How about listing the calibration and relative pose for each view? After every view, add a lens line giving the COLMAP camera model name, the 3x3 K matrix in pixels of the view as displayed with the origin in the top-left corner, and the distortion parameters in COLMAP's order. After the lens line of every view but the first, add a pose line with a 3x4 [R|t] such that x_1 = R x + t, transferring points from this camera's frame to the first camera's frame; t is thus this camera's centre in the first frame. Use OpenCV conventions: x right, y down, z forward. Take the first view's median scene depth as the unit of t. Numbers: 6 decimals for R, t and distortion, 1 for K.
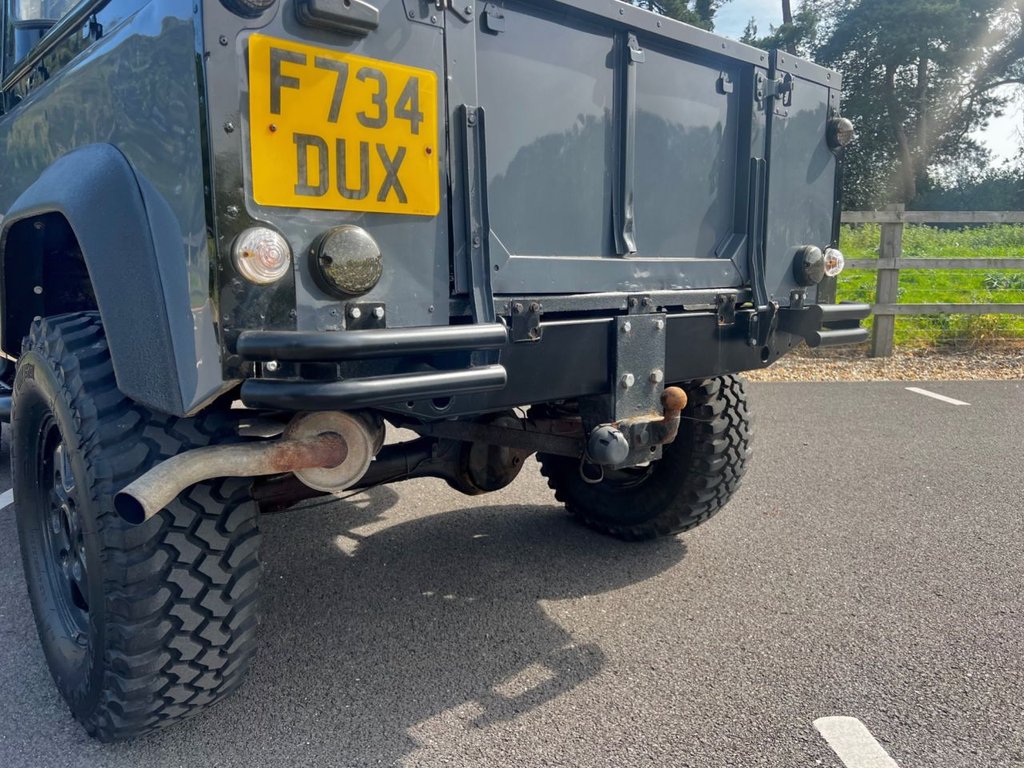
lens RADIAL K [[759.5, 0, 507.5], [0, 759.5, 373.7], [0, 0, 1]] dist [0.053897, -0.063136]
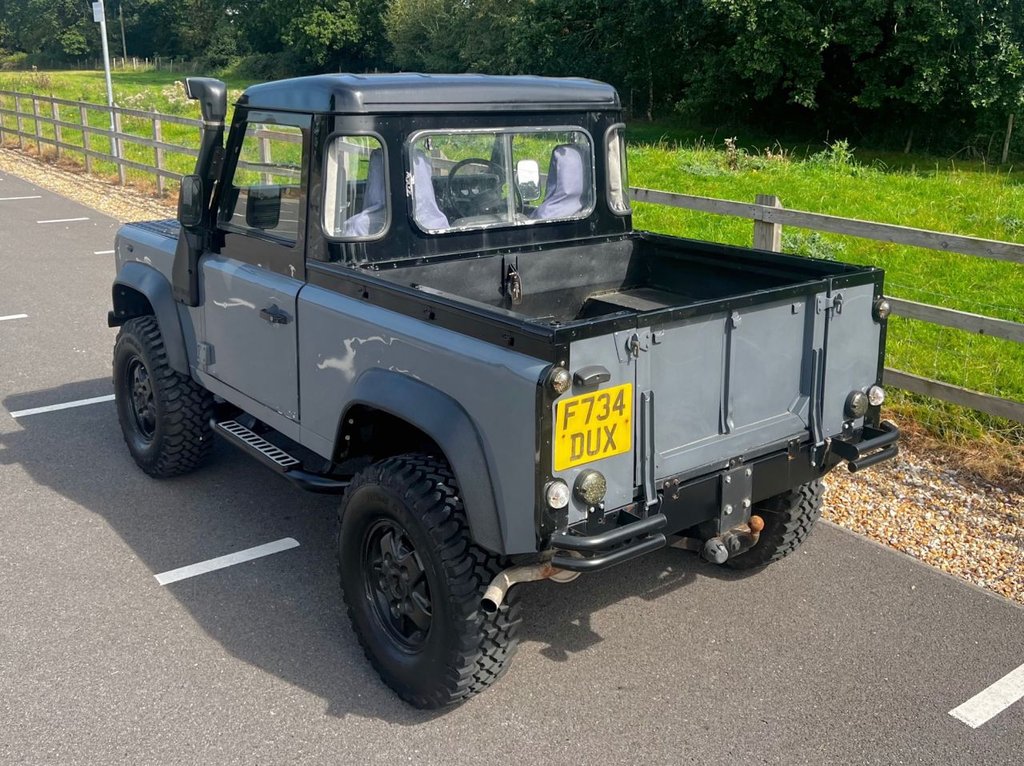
lens RADIAL K [[983.3, 0, 513.0], [0, 983.3, 282.5], [0, 0, 1]] dist [0.069025, -0.115062]
pose [[0.998126, 0.018723, -0.058260, -0.193708], [-0.015824, 0.998632, 0.049837, -0.584997], [0.059113, -0.048822, 0.997057, -1.154019]]
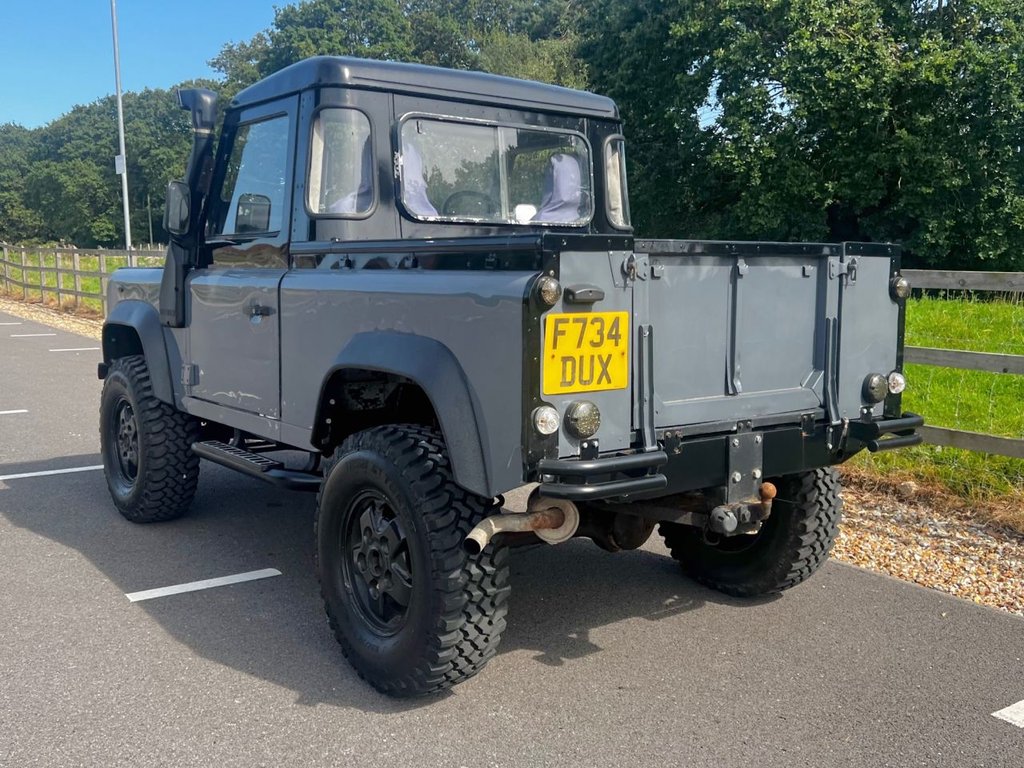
lens RADIAL K [[970.7, 0, 491.0], [0, 970.7, 363.8], [0, 0, 1]] dist [0.087779, -0.149807]
pose [[0.995689, 0.014692, -0.091578, -0.155033], [-0.018621, 0.998935, -0.042204, -0.126597], [0.090861, 0.043727, 0.994903, -0.995756]]
